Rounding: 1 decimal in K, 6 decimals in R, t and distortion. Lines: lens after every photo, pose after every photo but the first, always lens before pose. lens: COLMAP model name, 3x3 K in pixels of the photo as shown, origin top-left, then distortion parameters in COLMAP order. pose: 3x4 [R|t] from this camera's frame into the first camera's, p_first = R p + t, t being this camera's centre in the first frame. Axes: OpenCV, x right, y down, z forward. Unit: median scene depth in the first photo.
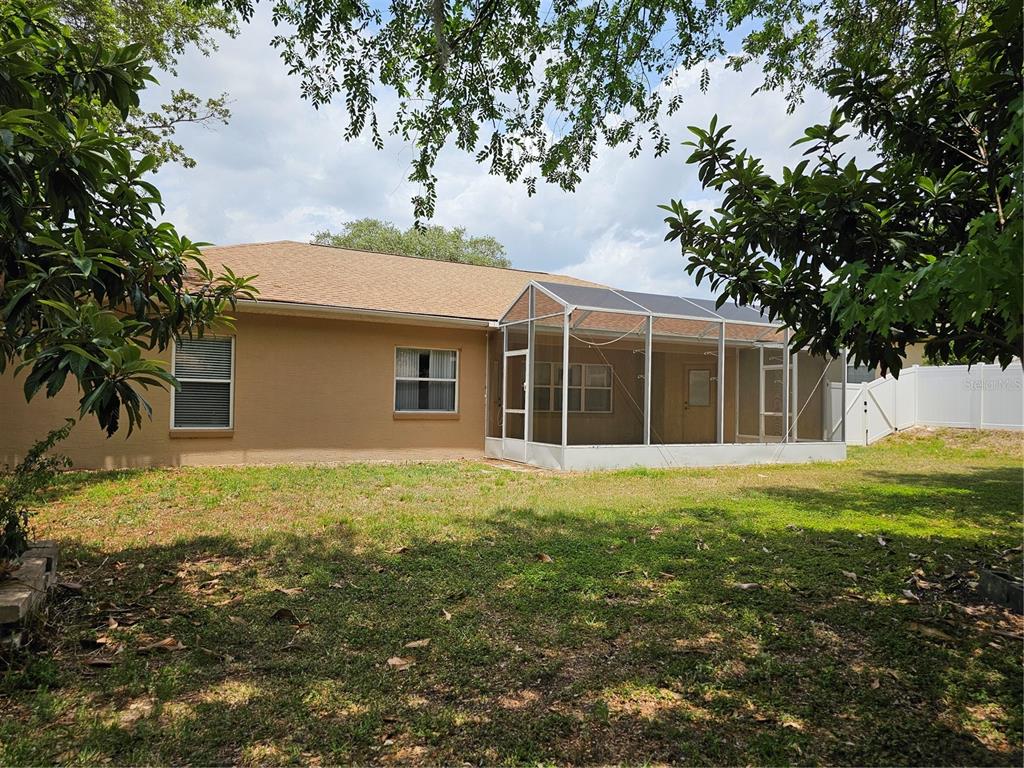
lens RADIAL K [[696.1, 0, 509.9], [0, 696.1, 403.6], [0, 0, 1]] dist [0.095592, -0.110648]
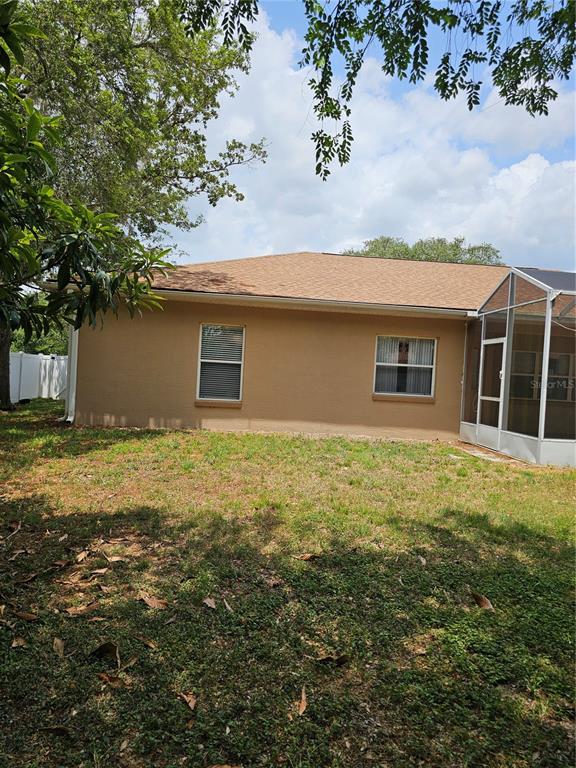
lens RADIAL K [[522.1, 0, 291.8], [0, 522.1, 380.5], [0, 0, 1]] dist [0.095592, -0.110648]
pose [[0.924862, 0.037530, -0.378446, 0.032368], [-0.039630, 0.999212, 0.002241, -0.006098], [0.378232, 0.012926, 0.925621, 0.187416]]
